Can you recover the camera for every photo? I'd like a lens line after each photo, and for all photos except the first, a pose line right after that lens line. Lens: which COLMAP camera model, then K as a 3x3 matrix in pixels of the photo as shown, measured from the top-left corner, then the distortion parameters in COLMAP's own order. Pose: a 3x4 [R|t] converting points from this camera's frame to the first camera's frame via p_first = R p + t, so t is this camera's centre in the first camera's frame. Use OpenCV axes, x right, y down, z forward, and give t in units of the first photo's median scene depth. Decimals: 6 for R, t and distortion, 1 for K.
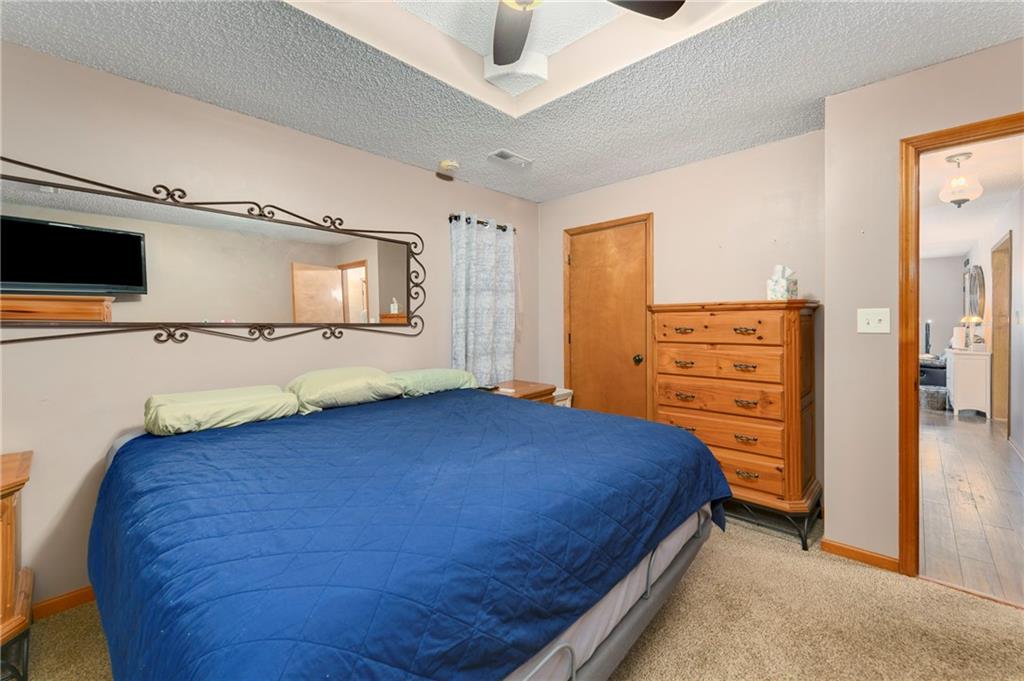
lens RADIAL K [[420.6, 0, 516.6], [0, 420.6, 322.8], [0, 0, 1]] dist [0.000406, -0.000027]
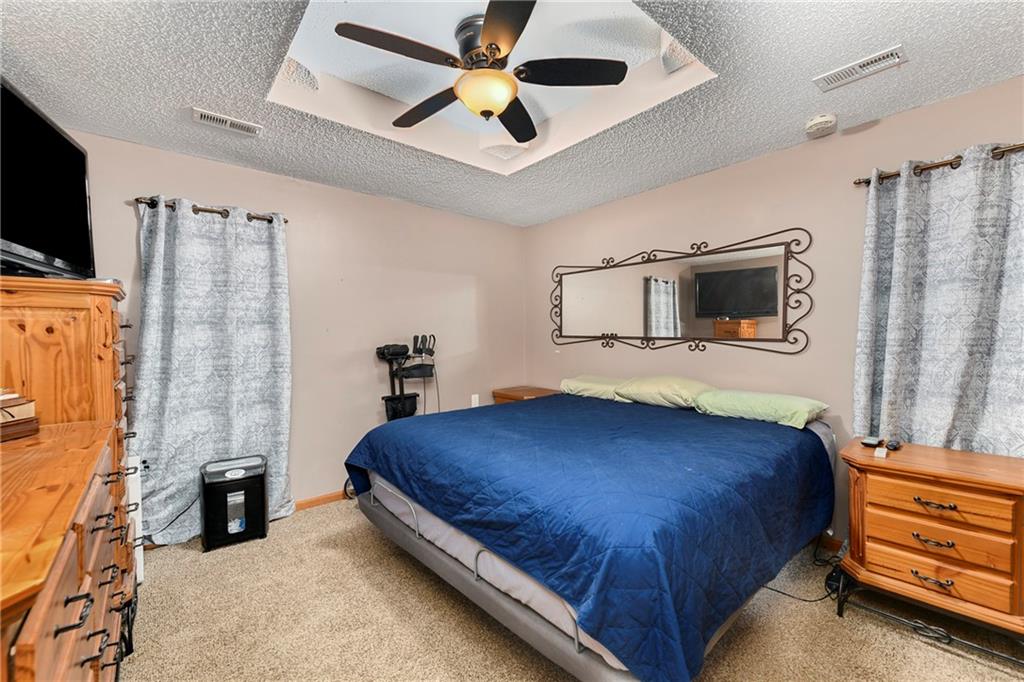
lens RADIAL K [[414.0, 0, 512.0], [0, 414.0, 341.0], [0, 0, 1]] dist [0.000412, 0.000002]
pose [[-0.144592, 0.013306, -0.989402, 0.731741], [-0.011984, 0.999813, 0.015197, 0.000041], [0.989419, 0.014055, -0.144406, 0.668032]]
